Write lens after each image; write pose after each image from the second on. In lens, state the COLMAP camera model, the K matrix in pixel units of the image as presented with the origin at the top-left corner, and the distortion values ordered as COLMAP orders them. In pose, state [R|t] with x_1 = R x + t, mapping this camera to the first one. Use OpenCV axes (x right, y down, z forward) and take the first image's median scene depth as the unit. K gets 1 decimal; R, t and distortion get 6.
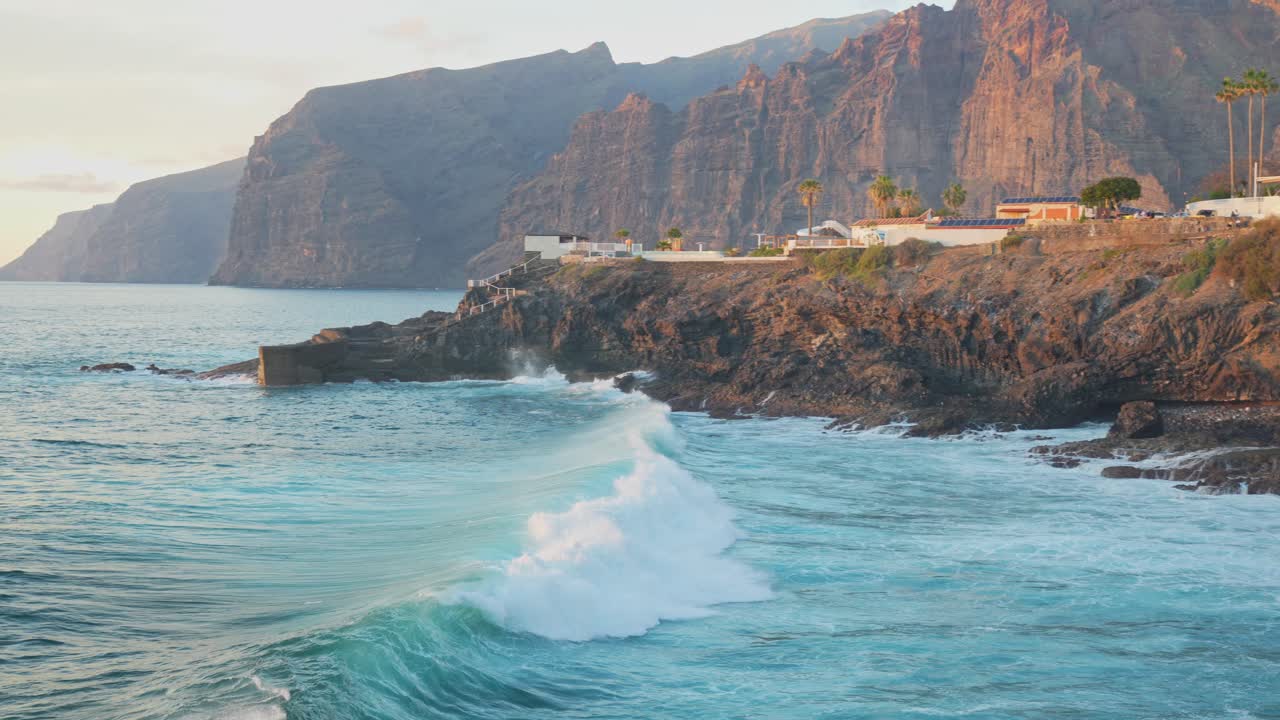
lens RADIAL K [[1544.7, 0, 644.8], [0, 1544.7, 369.7], [0, 0, 1]] dist [-0.088646, 0.000000]
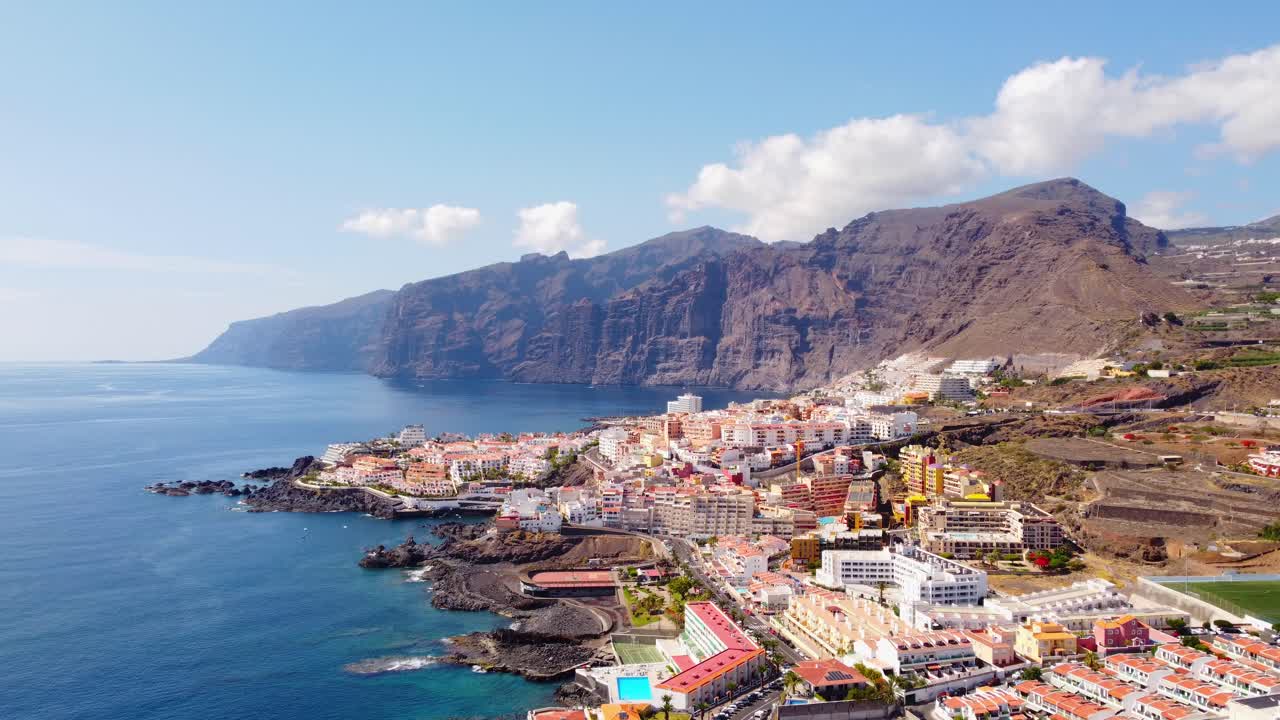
lens RADIAL K [[1008.4, 0, 634.9], [0, 1008.4, 369.7], [0, 0, 1]] dist [0.003193, -0.019622]
pose [[0.998391, -0.013429, 0.055098, -0.017503], [0.015434, 0.999228, -0.036125, -0.016844], [-0.054571, 0.036917, 0.997827, -0.529929]]
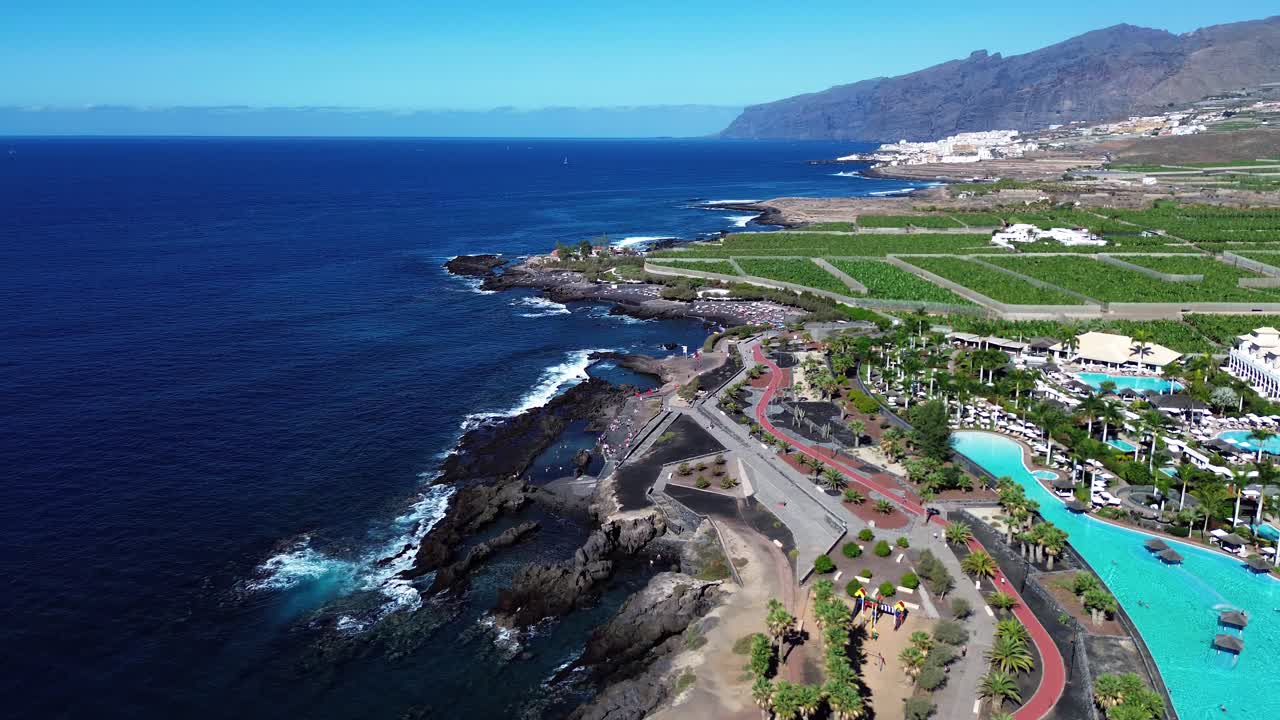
lens RADIAL K [[1008.4, 0, 632.0], [0, 1008.4, 360.6], [0, 0, 1]] dist [0.003193, -0.019622]
pose [[0.925078, 0.064559, -0.374249, 0.135109], [-0.001983, 0.986253, 0.165230, 0.071214], [0.379771, -0.152108, 0.912489, -1.759974]]
